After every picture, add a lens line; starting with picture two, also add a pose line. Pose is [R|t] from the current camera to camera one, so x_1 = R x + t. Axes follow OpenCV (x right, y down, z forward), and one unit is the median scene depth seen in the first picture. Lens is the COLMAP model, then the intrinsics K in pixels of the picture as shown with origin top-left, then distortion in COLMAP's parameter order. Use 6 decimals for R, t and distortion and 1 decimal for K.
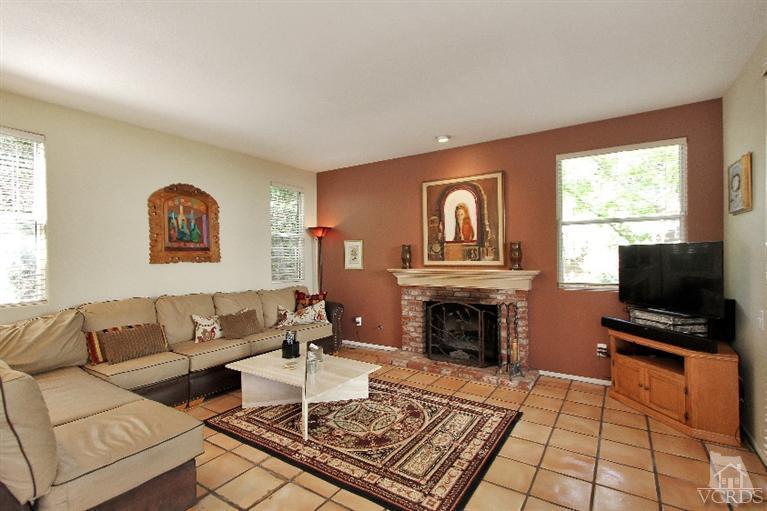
lens RADIAL K [[362.6, 0, 394.2], [0, 362.6, 257.2], [0, 0, 1]] dist [0.011675, -0.005241]
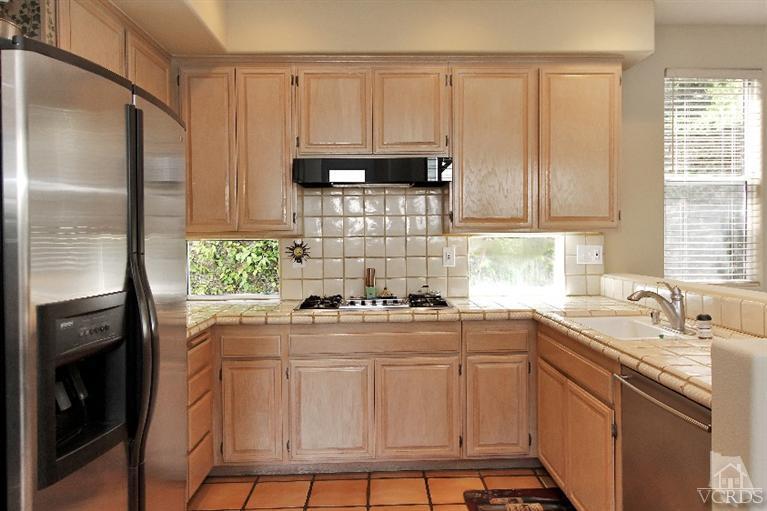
lens RADIAL K [[561.1, 0, 389.3], [0, 561.1, 250.1], [0, 0, 1]] dist [0.010166, -0.002065]
pose [[0.565380, 0.023484, -0.824496, -0.305743], [-0.001786, 0.999627, 0.027248, 0.013477], [0.824829, -0.013933, 0.565211, -0.248747]]
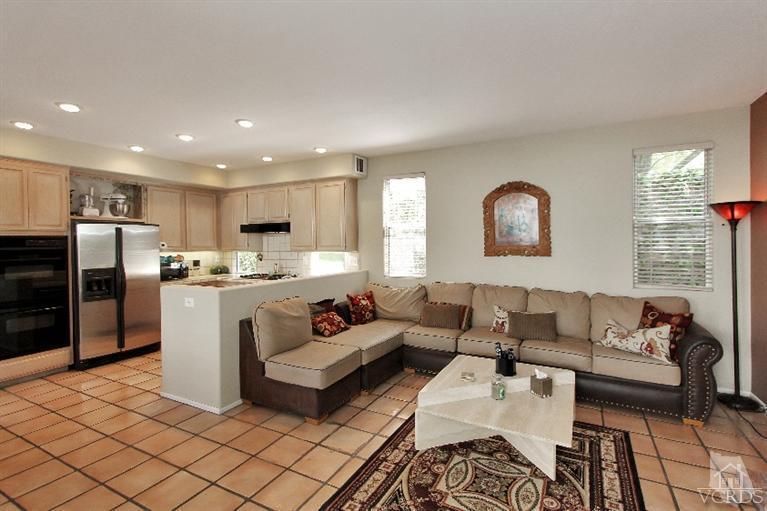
lens RADIAL K [[362.6, 0, 387.0], [0, 362.6, 246.0], [0, 0, 1]] dist [0.011675, -0.005241]
pose [[0.077312, 0.019555, -0.996815, 0.445522], [0.001990, 0.999803, 0.019768, -0.034809], [0.997005, -0.003512, 0.077258, 0.539022]]
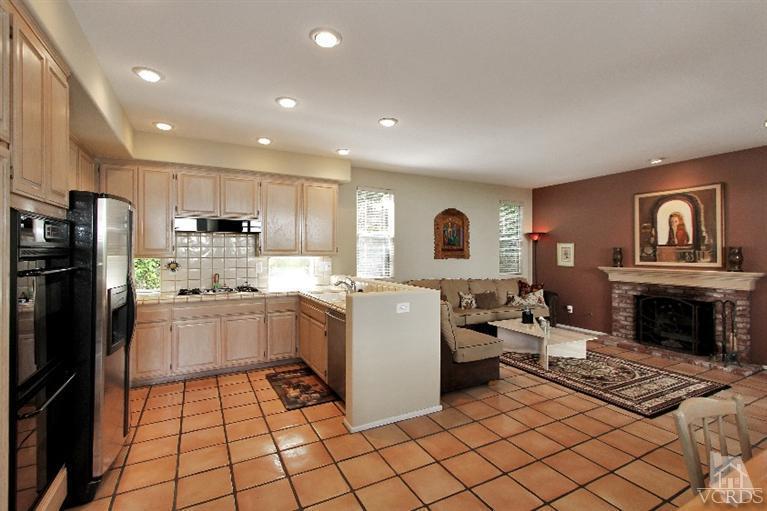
lens RADIAL K [[362.6, 0, 387.8], [0, 362.6, 252.0], [0, 0, 1]] dist [0.011675, -0.005241]
pose [[0.873636, 0.013048, -0.486405, -0.051728], [-0.015195, 0.999884, -0.000469, -0.008366], [0.486343, 0.007800, 0.873733, -0.489554]]
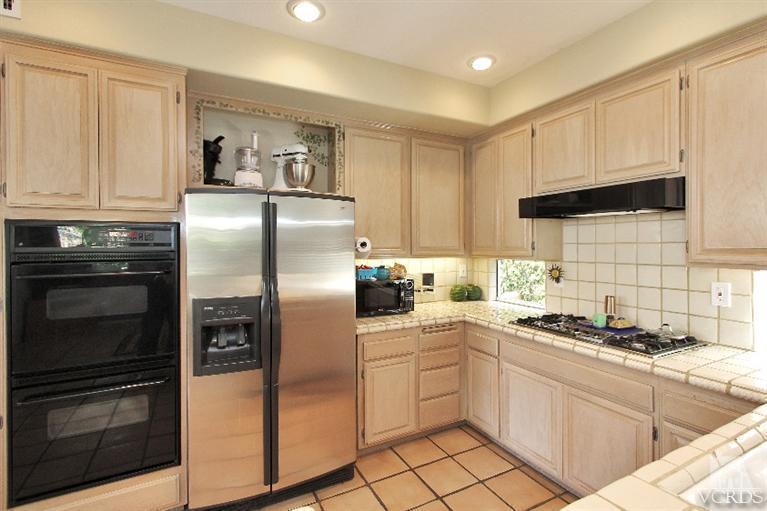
lens RADIAL K [[362.6, 0, 392.1], [0, 362.6, 254.1], [0, 0, 1]] dist [0.011675, -0.005241]
pose [[-0.480387, 0.034742, -0.876368, -0.373668], [0.000794, 0.999232, 0.039177, -0.021839], [0.877056, 0.018124, -0.480046, 0.183653]]
